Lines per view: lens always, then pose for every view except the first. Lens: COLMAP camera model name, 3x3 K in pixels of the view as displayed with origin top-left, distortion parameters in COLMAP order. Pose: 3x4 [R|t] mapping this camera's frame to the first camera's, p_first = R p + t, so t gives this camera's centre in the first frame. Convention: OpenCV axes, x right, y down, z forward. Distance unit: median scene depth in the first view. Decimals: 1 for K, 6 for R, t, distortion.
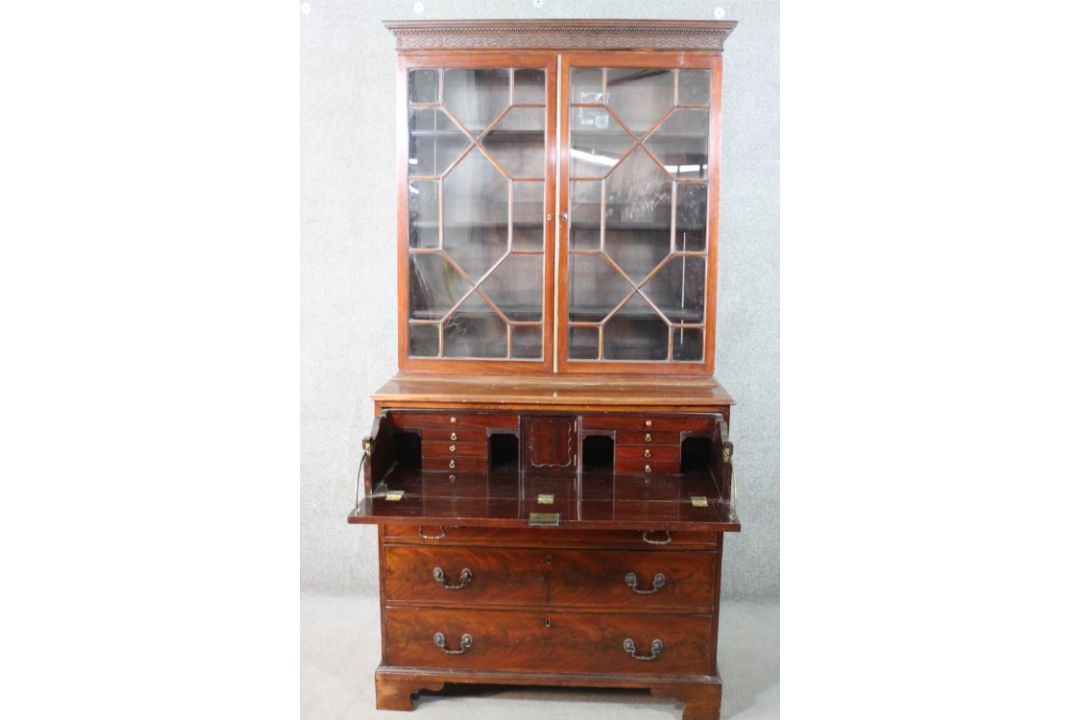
lens RADIAL K [[928.5, 0, 542.1], [0, 928.5, 359.9], [0, 0, 1]] dist [-0.154066, 0.009903]
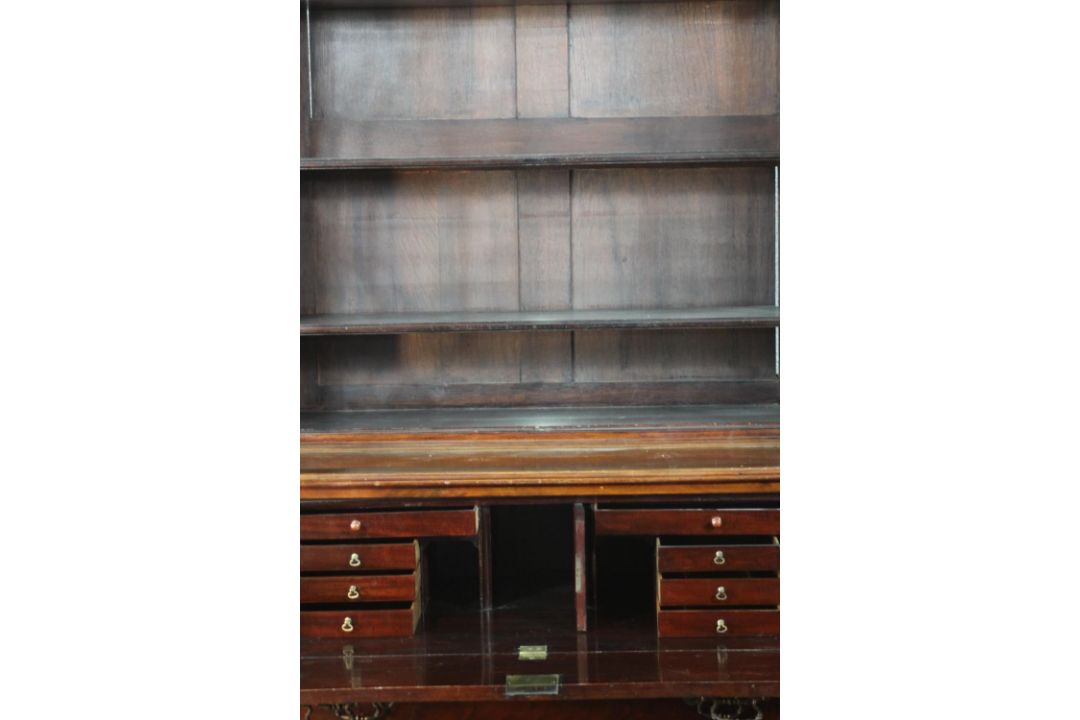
lens RADIAL K [[1977.1, 0, 540.1], [0, 1977.1, 371.9], [0, 0, 1]] dist [0.149492, 0.082654]
pose [[0.999591, -0.028073, 0.005411, 0.007735], [0.028268, 0.998801, -0.039958, 0.026711], [-0.004283, 0.040095, 0.999187, -0.168997]]
